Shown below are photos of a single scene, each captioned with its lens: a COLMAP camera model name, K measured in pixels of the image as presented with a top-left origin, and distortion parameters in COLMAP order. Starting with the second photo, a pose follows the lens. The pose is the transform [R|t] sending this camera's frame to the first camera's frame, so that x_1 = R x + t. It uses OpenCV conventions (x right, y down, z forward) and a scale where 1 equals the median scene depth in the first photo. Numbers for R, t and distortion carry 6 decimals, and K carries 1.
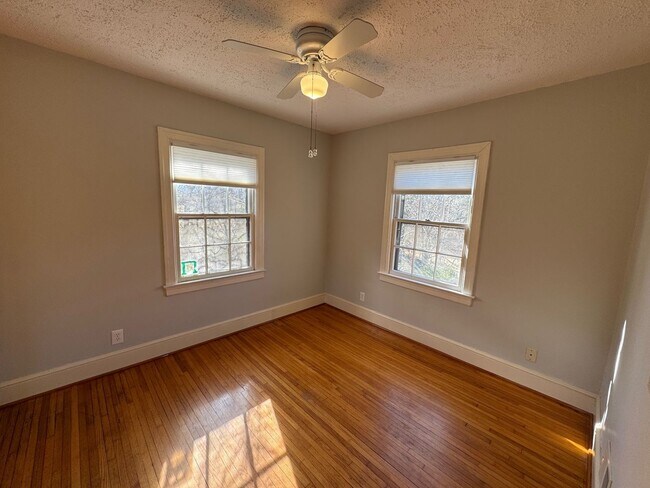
lens RADIAL K [[260.9, 0, 324.6], [0, 260.9, 239.1], [0, 0, 1]] dist [0.002151, 0.000048]
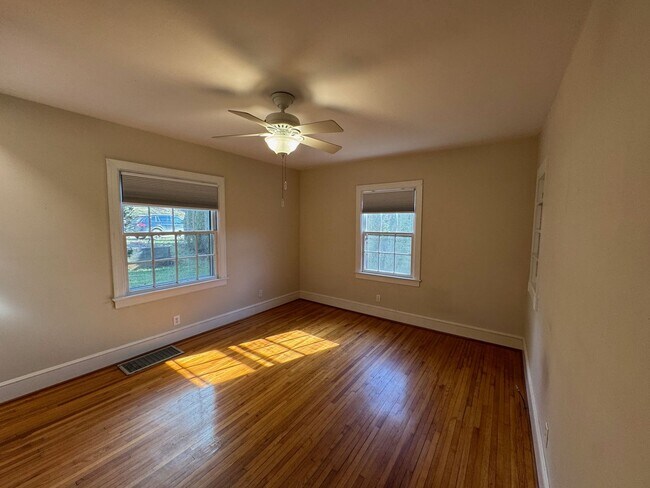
lens RADIAL K [[253.0, 0, 325.0], [0, 253.0, 244.0], [0, 0, 1]] dist [-0.000690, -0.000028]
pose [[0.184345, 0.057643, -0.981170, 1.057492], [-0.133221, 0.990531, 0.033163, -0.038514], [0.973791, 0.124599, 0.190279, 0.442757]]
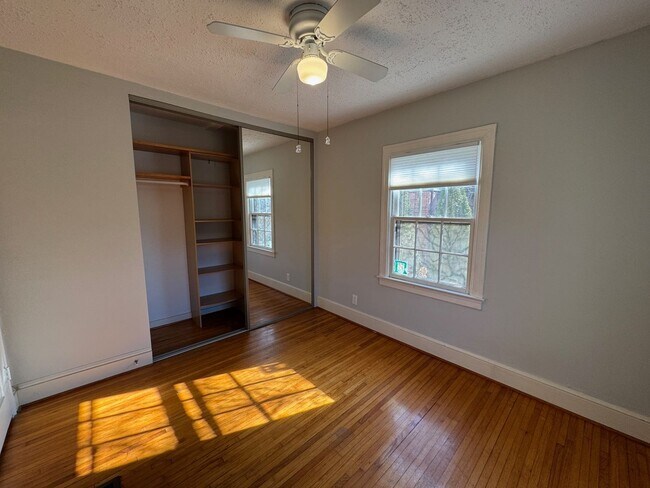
lens RADIAL K [[260.9, 0, 324.6], [0, 260.9, 239.1], [0, 0, 1]] dist [0.002151, 0.000048]
pose [[-0.013072, 0.081345, -0.996600, 0.595430], [-0.130827, 0.987979, 0.082357, -0.056957], [0.991319, 0.131459, -0.002273, 0.727593]]
